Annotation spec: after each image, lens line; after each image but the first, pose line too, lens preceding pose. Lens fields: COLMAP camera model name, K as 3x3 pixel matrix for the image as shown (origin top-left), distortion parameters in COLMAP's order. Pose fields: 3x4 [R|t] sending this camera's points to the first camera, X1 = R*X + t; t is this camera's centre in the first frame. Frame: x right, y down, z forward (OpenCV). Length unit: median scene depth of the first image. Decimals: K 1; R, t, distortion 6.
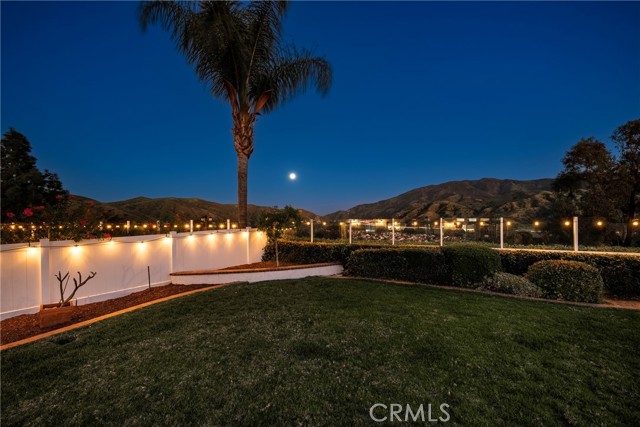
lens RADIAL K [[257.7, 0, 320.2], [0, 257.7, 216.2], [0, 0, 1]] dist [0.009412, -0.001516]
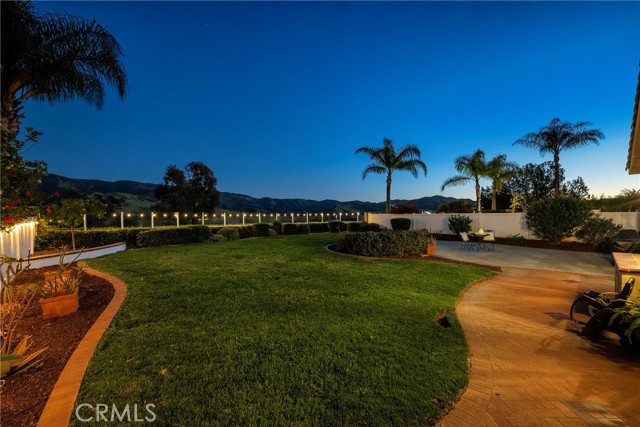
lens RADIAL K [[257.7, 0, 319.5], [0, 257.7, 213.7], [0, 0, 1]] dist [0.009412, -0.001516]
pose [[0.137581, 0.018902, 0.990310, -1.009977], [-0.006463, 0.999814, -0.018186, 0.037267], [-0.990469, -0.003898, 0.137677, -0.222539]]
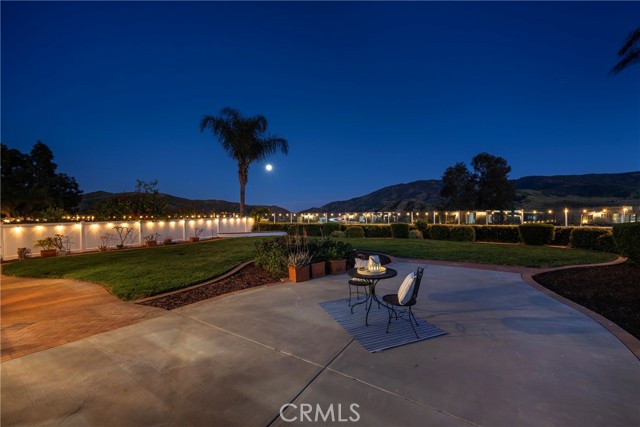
lens RADIAL K [[257.7, 0, 318.8], [0, 257.7, 216.3], [0, 0, 1]] dist [0.009412, -0.001516]
pose [[0.995371, 0.003880, 0.096029, 0.128465], [-0.005109, 0.999908, 0.012549, 0.012566], [-0.095972, -0.012982, 0.995299, -1.206454]]
